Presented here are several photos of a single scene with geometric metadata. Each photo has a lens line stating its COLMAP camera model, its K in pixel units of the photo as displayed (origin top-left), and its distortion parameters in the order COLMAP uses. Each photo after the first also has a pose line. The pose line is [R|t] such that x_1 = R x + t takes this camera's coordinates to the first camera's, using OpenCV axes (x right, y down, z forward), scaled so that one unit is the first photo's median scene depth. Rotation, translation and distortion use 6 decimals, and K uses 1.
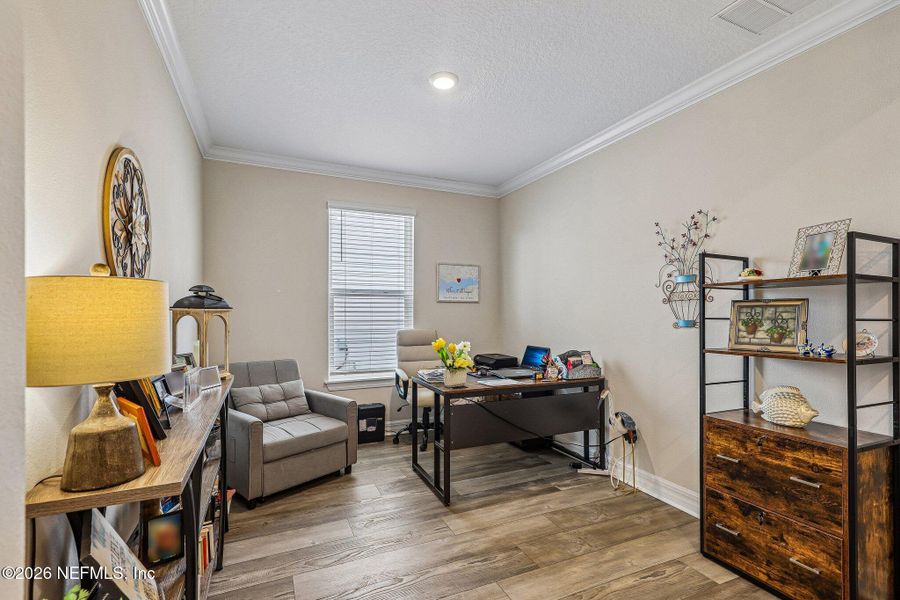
lens RADIAL K [[408.6, 0, 452.2], [0, 408.6, 305.0], [0, 0, 1]] dist [0.007601, 0.000295]
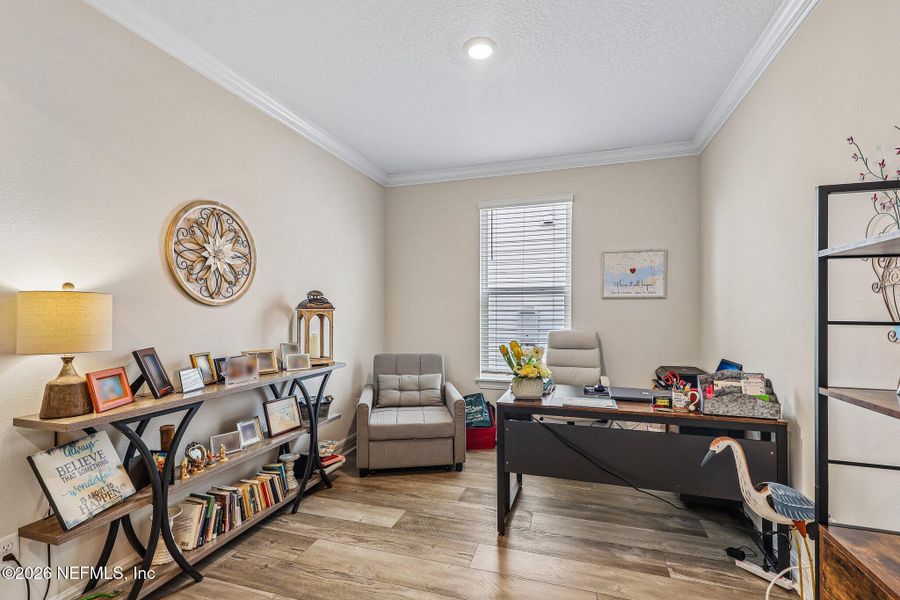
lens RADIAL K [[408.6, 0, 452.2], [0, 408.6, 305.0], [0, 0, 1]] dist [0.007601, 0.000295]
pose [[0.743651, -0.013172, -0.668438, 0.408638], [0.014897, 0.999884, -0.003130, 0.005267], [0.668402, -0.007630, 0.743761, 0.239826]]
